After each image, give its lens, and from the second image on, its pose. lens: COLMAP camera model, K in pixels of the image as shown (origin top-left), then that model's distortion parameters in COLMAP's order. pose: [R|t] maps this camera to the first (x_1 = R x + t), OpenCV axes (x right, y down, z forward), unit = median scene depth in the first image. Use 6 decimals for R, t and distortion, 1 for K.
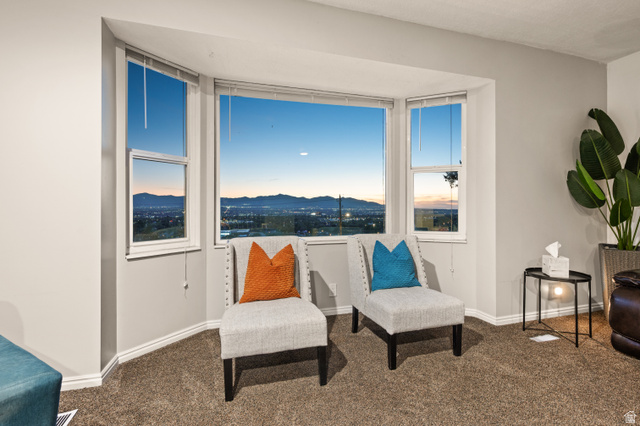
lens RADIAL K [[302.7, 0, 322.9], [0, 302.7, 208.1], [0, 0, 1]] dist [-0.000782, -0.000376]
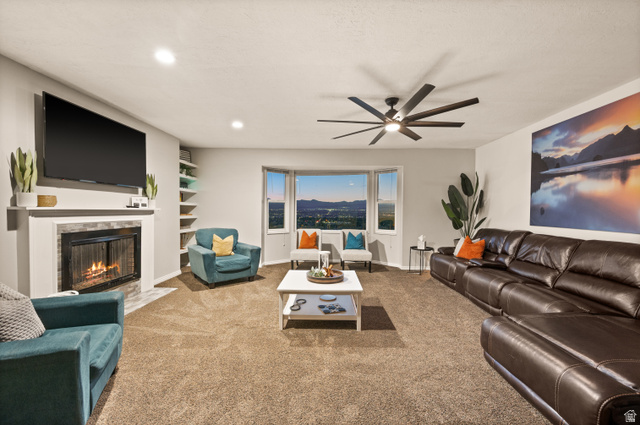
lens RADIAL K [[268.0, 0, 321.7], [0, 268.0, 217.5], [0, 0, 1]] dist [-0.000576, -0.000404]
pose [[0.945511, 0.018729, -0.325052, 0.702234], [-0.011393, 0.999636, 0.024460, -0.070889], [0.325392, -0.019424, 0.945380, -1.273989]]
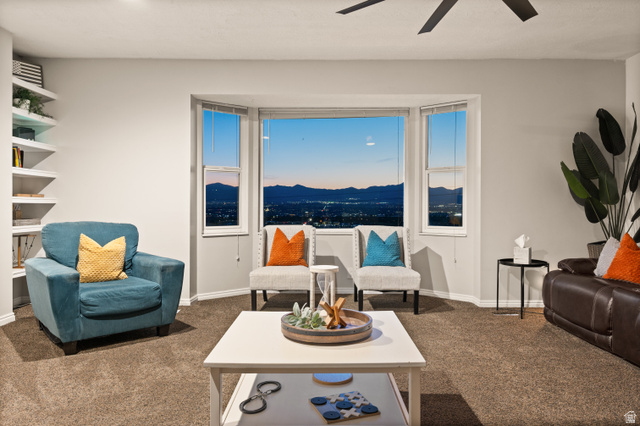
lens RADIAL K [[470.8, 0, 317.4], [0, 470.8, 207.2], [0, 0, 1]] dist [-0.013138, 0.004861]
pose [[0.948997, 0.006282, -0.315224, 0.586962], [-0.004550, 0.999970, 0.006231, -0.002883], [0.315254, -0.004479, 0.948997, -0.964122]]
